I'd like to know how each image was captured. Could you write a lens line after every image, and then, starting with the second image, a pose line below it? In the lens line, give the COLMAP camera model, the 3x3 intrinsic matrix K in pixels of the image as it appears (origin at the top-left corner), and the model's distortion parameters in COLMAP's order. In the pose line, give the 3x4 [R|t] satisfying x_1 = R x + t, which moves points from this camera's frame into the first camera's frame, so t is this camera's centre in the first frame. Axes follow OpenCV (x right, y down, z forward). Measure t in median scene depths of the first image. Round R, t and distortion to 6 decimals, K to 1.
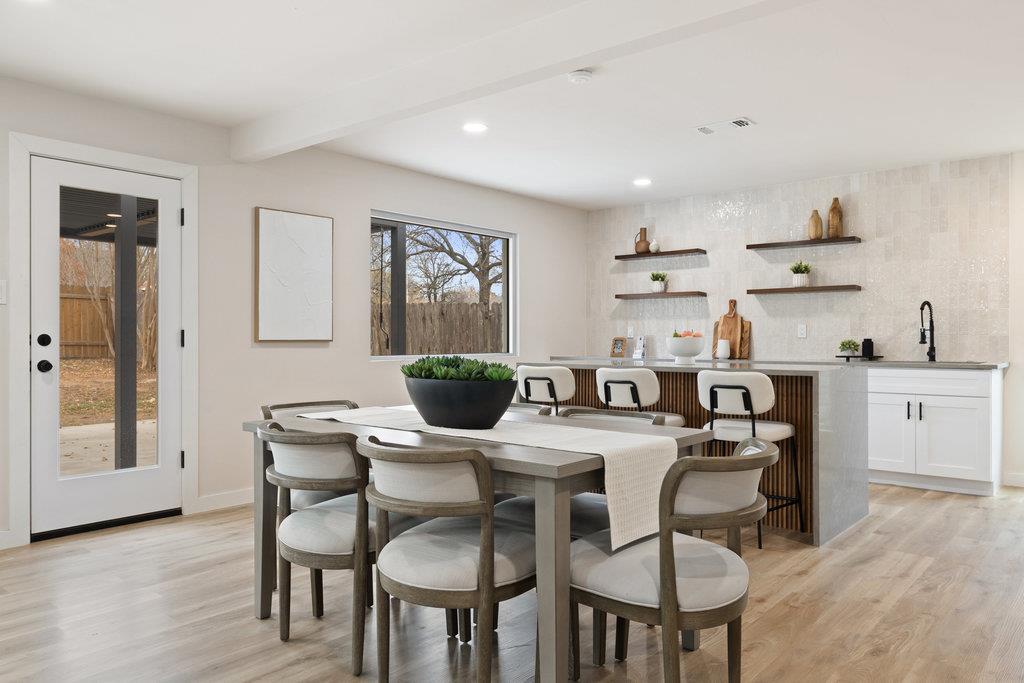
lens RADIAL K [[746.3, 0, 511.7], [0, 746.3, 336.8], [0, 0, 1]] dist [-0.000240, 0.000050]
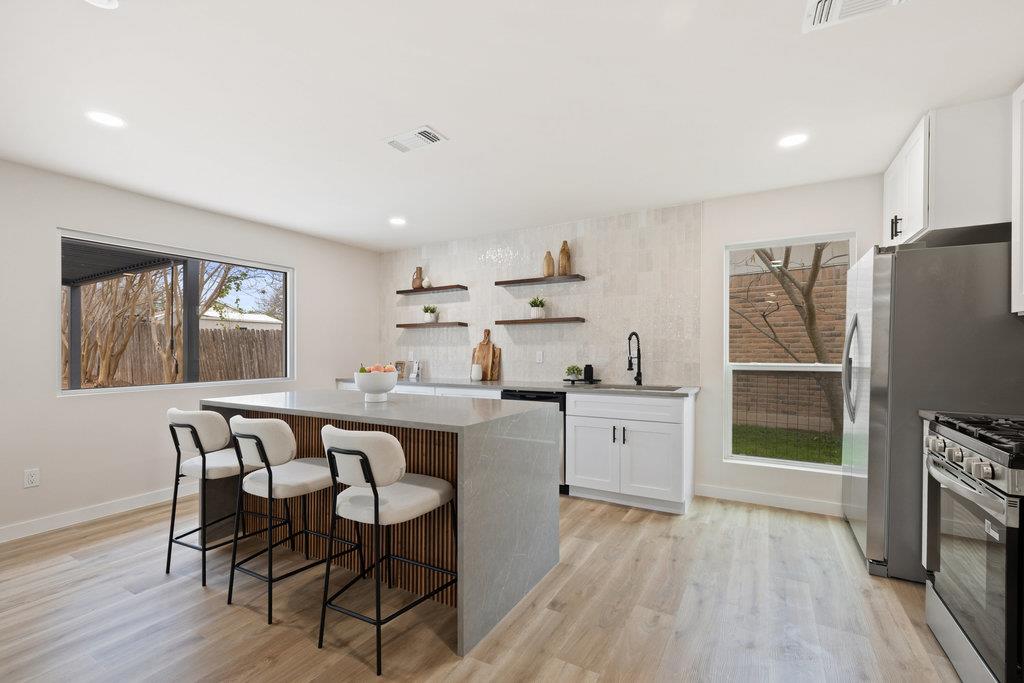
lens RADIAL K [[439.1, 0, 520.7], [0, 439.1, 356.7], [0, 0, 1]] dist [0.001991, 0.000571]
pose [[0.983491, -0.006911, 0.180825, 0.239906], [0.003616, 0.999822, 0.018541, -0.020987], [-0.180920, -0.017581, 0.983341, 0.339751]]
